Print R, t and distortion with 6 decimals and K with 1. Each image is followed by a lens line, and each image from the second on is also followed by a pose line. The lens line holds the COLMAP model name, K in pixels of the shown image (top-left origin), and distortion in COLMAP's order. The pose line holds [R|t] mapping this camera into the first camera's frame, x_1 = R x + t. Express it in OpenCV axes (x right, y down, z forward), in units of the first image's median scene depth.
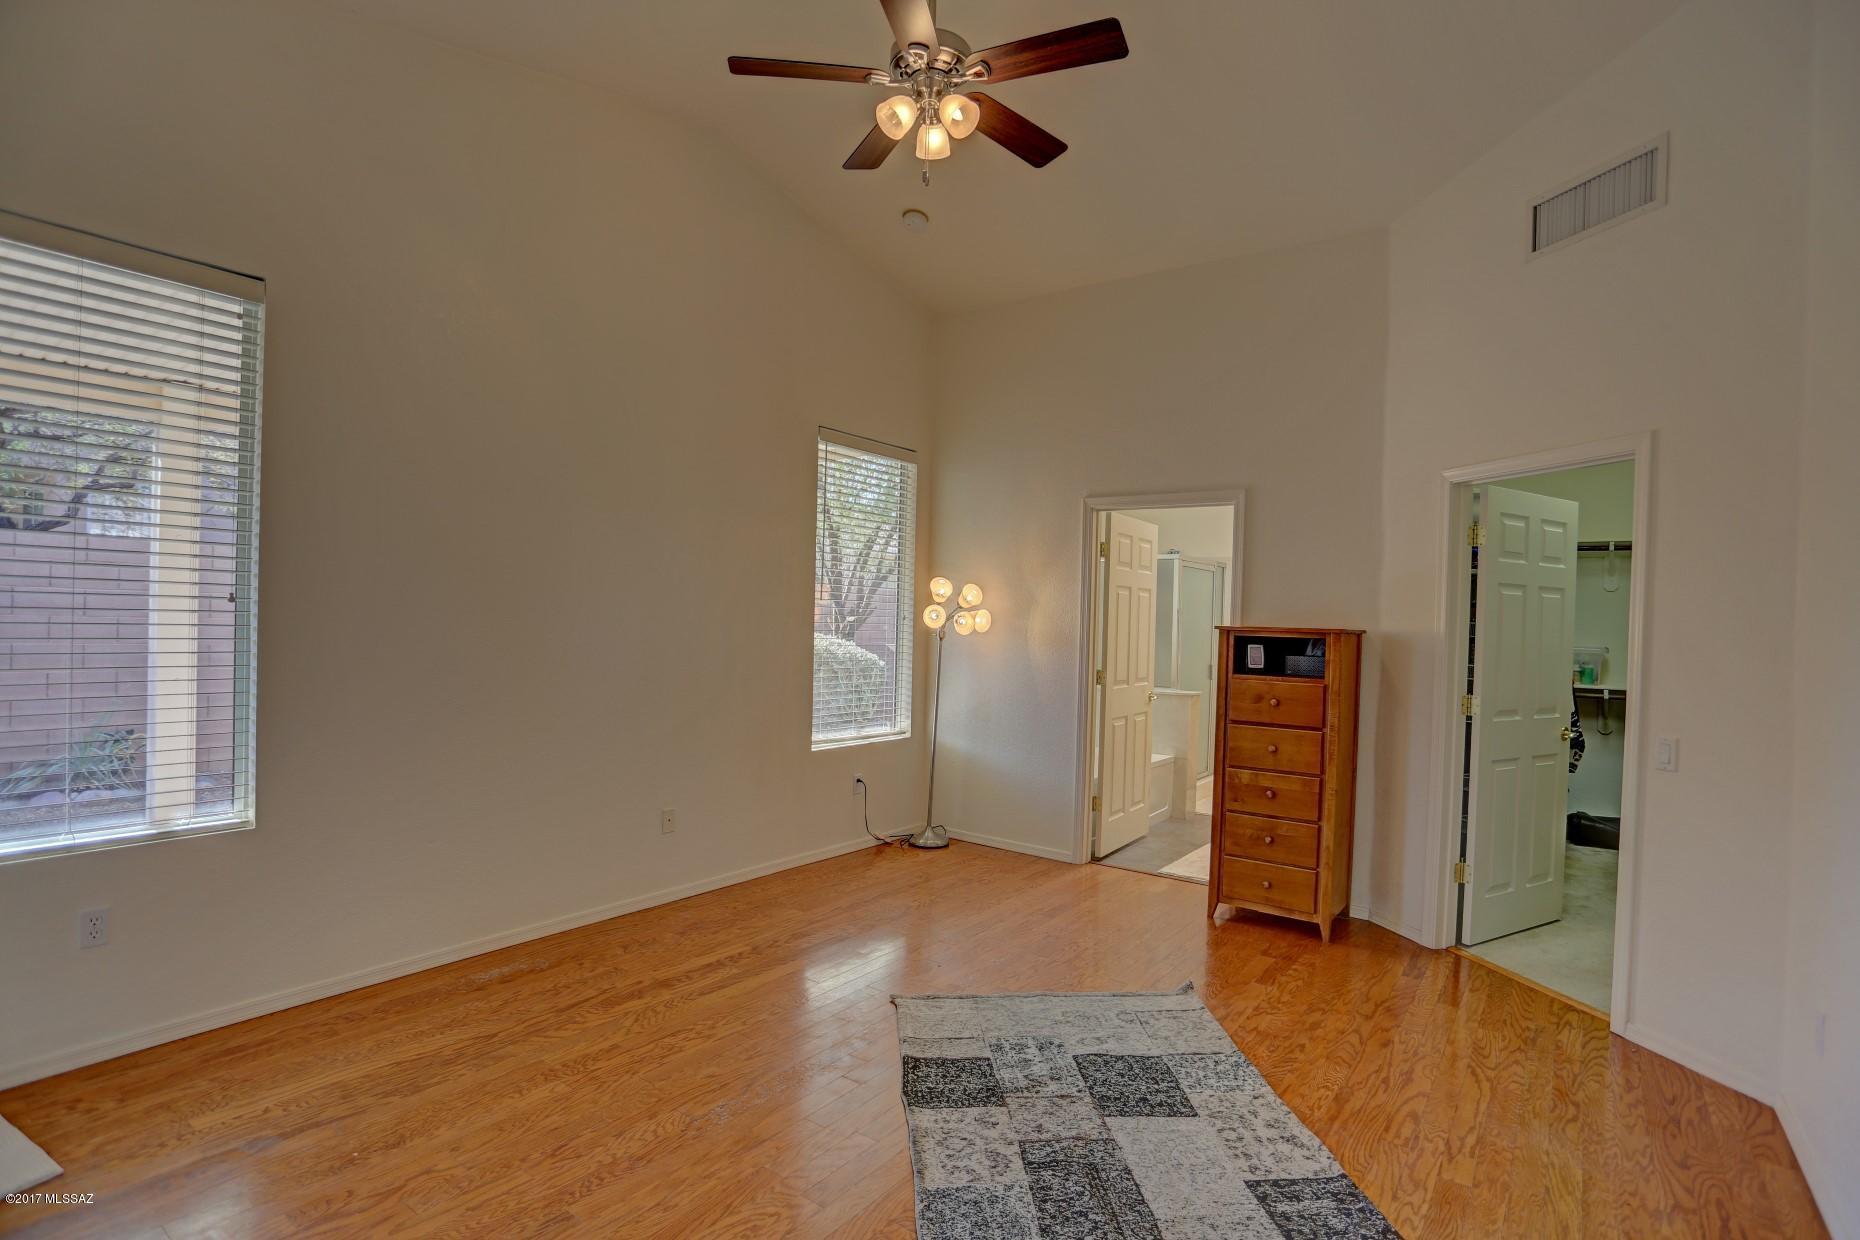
lens RADIAL K [[909.6, 0, 934.1], [0, 909.6, 626.9], [0, 0, 1]] dist [-0.072408, 0.031951]
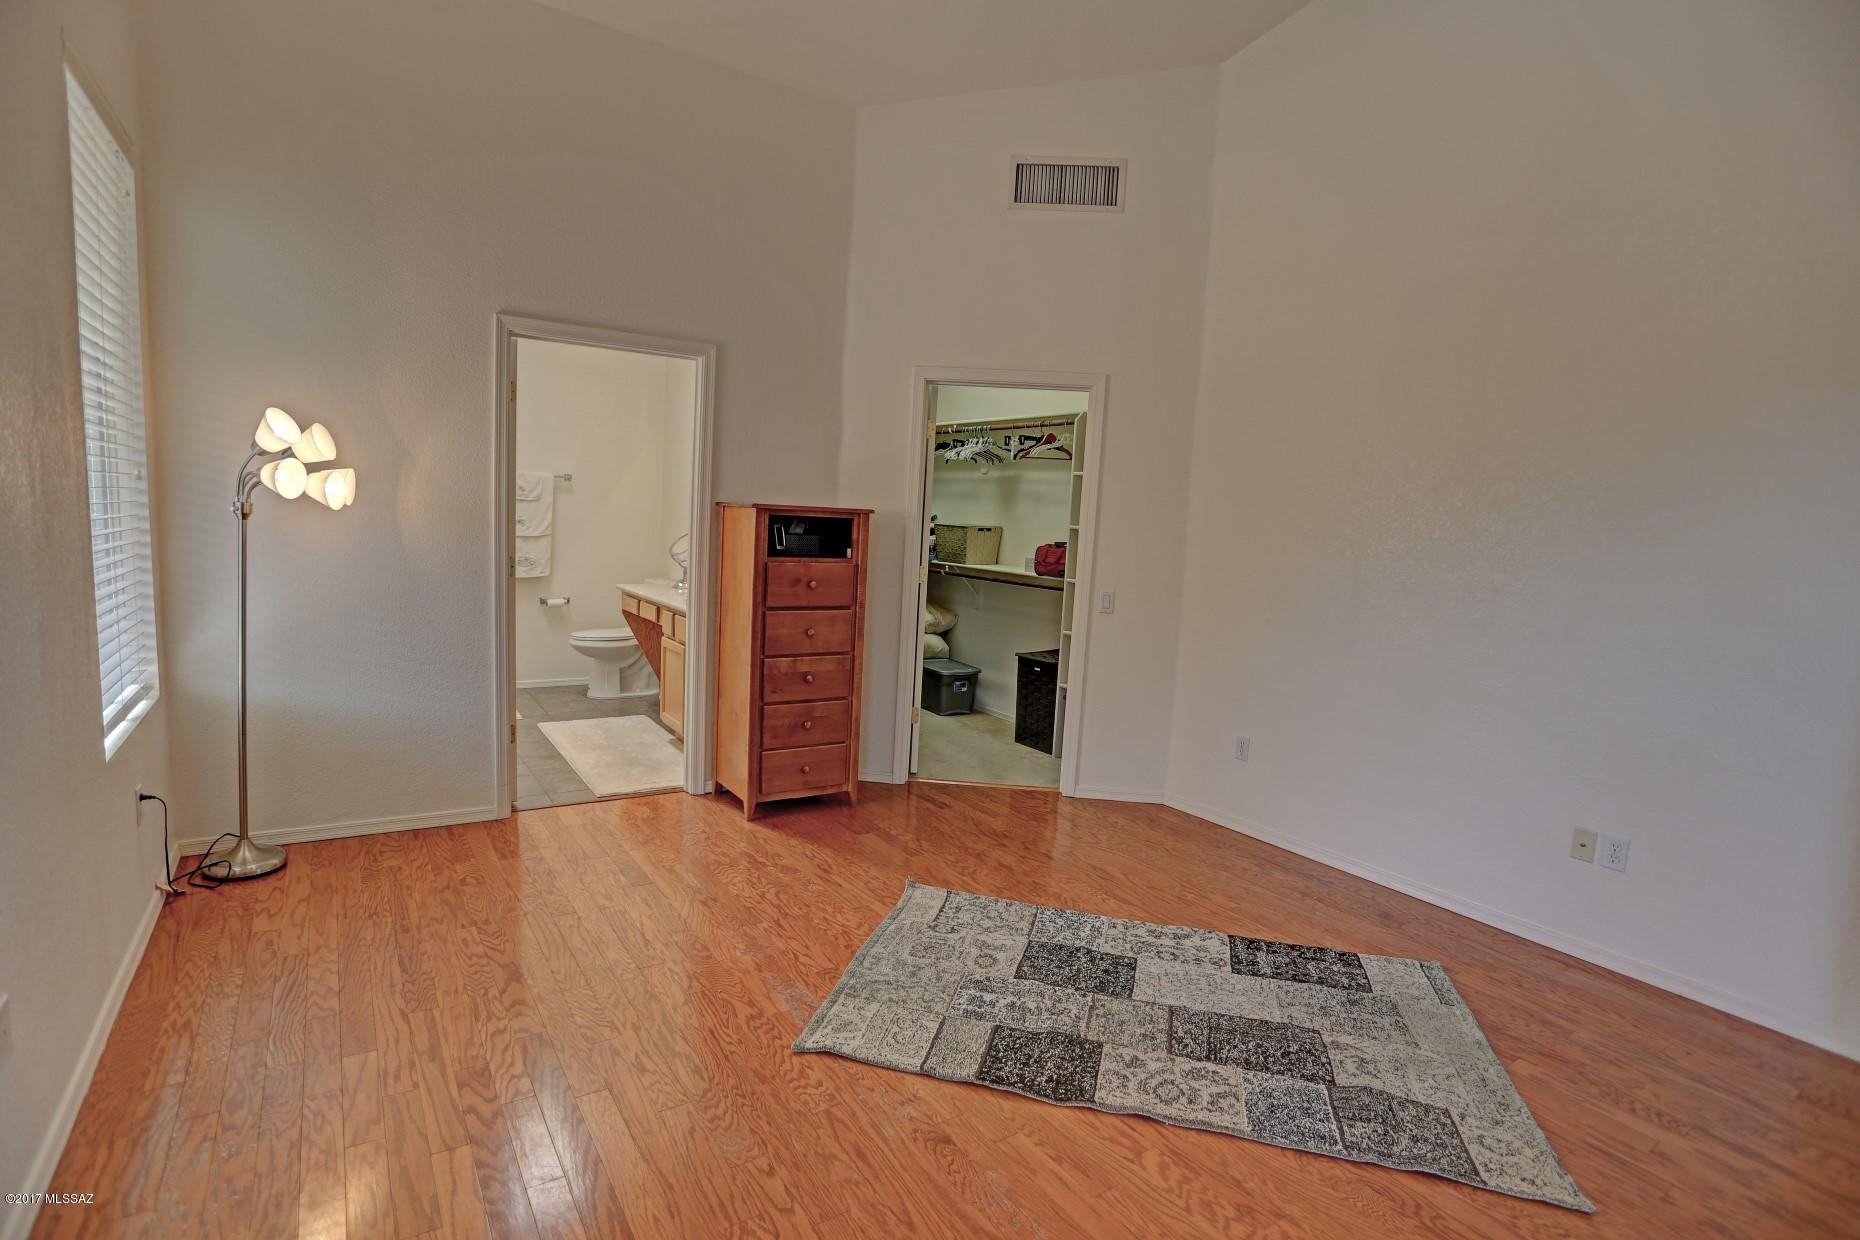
lens RADIAL K [[909.6, 0, 934.1], [0, 909.6, 626.9], [0, 0, 1]] dist [-0.072408, 0.031951]
pose [[0.333170, -0.121436, 0.935014, -0.549236], [-0.032814, 0.989577, 0.140215, -0.013774], [-0.942296, -0.077397, 0.325712, 0.612561]]
